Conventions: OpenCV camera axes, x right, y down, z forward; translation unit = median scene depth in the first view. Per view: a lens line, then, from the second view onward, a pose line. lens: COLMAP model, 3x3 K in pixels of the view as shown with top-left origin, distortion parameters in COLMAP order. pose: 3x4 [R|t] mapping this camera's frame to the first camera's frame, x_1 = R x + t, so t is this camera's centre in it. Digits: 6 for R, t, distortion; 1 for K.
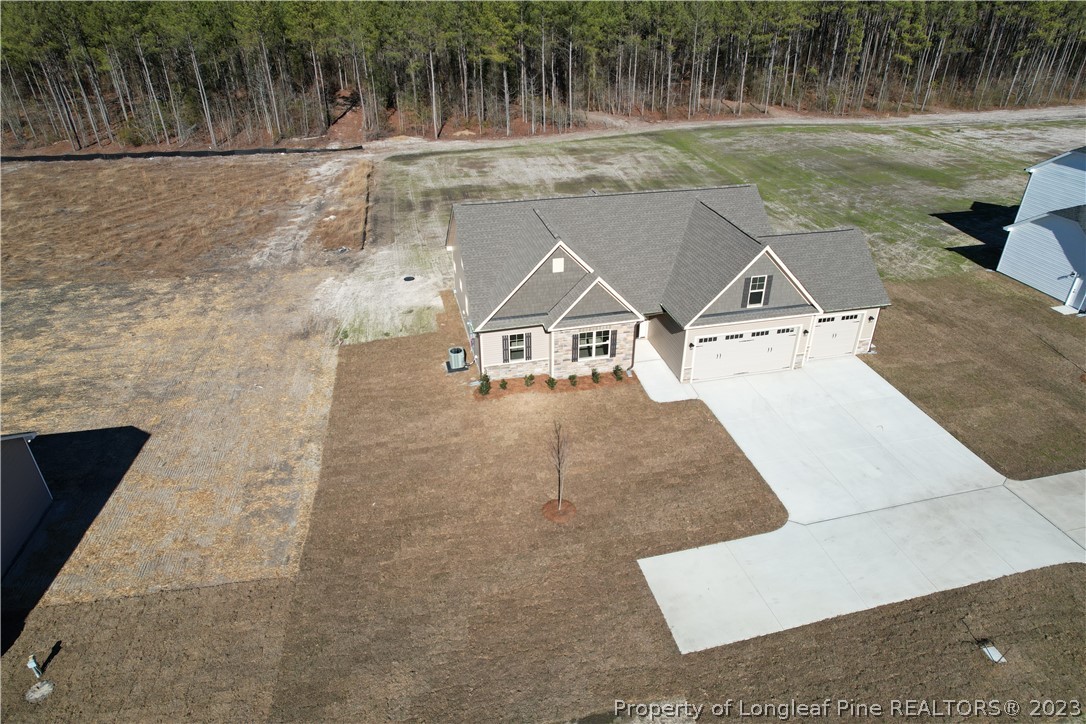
lens RADIAL K [[694.0, 0, 546.2], [0, 694.0, 364.1], [0, 0, 1]] dist [-0.075482, 0.062701]
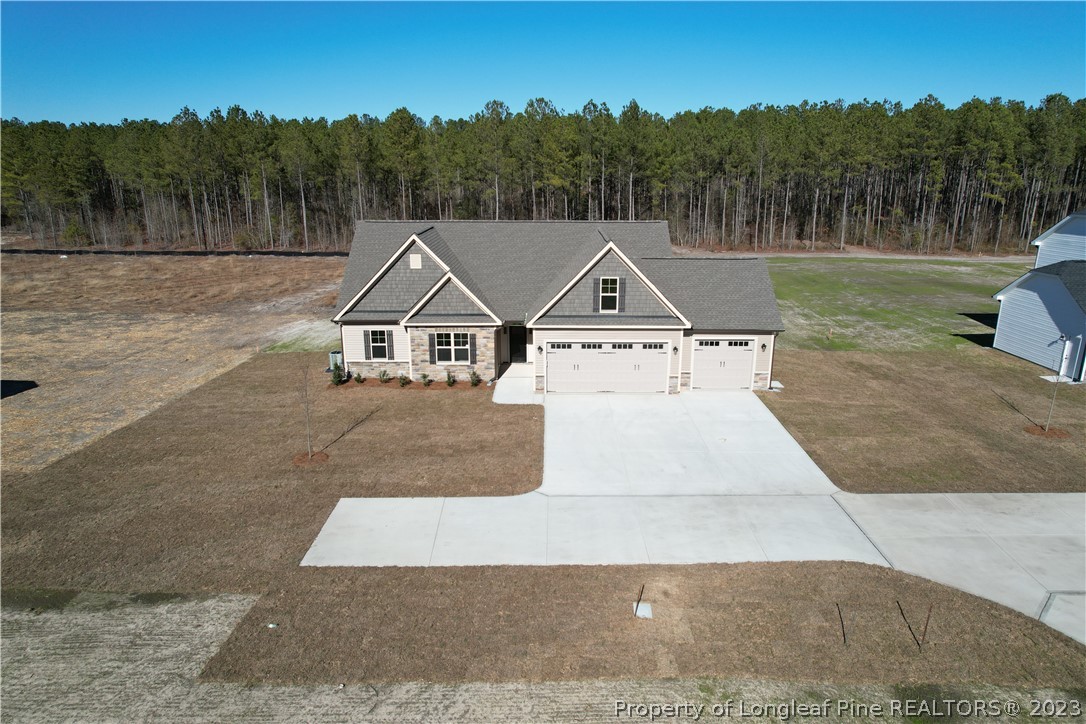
lens RADIAL K [[694.0, 0, 546.2], [0, 694.0, 364.1], [0, 0, 1]] dist [-0.075482, 0.062701]
pose [[0.971608, 0.062807, -0.228107, 0.420068], [-0.118172, 0.964075, -0.237896, 0.210567], [0.204970, 0.258097, 0.944126, 0.101488]]
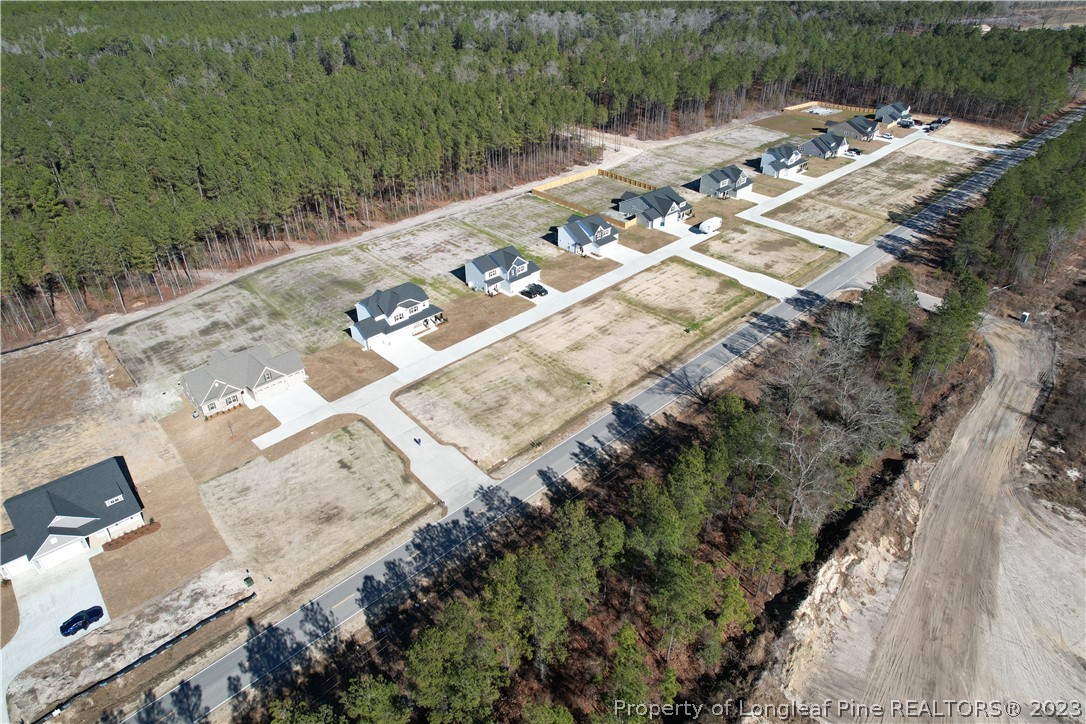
lens RADIAL K [[694.0, 0, 546.2], [0, 694.0, 364.1], [0, 0, 1]] dist [-0.075482, 0.062701]
pose [[0.854538, -0.280546, 0.437102, -0.048272], [0.262809, 0.959440, 0.102007, -0.149853], [-0.447991, 0.027706, 0.893609, -3.295995]]
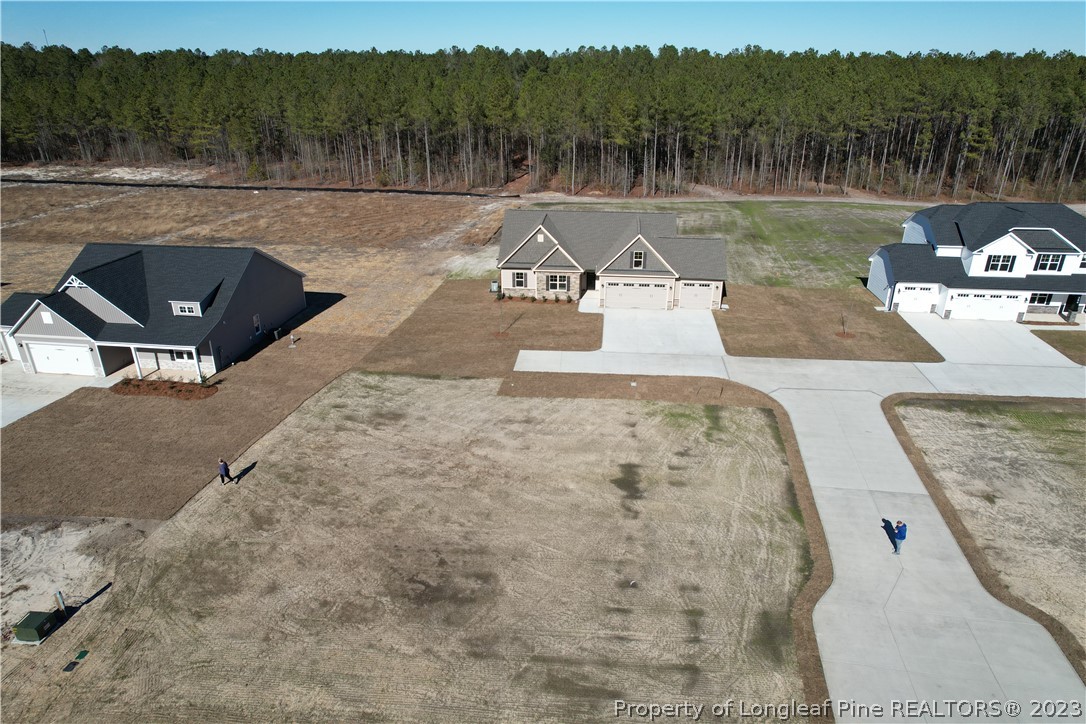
lens RADIAL K [[694.0, 0, 546.2], [0, 694.0, 364.1], [0, 0, 1]] dist [-0.075482, 0.062701]
pose [[0.945542, 0.130167, -0.298339, 0.635945], [-0.162059, 0.983141, -0.084675, 0.359227], [0.282288, 0.128412, 0.950696, -0.804933]]
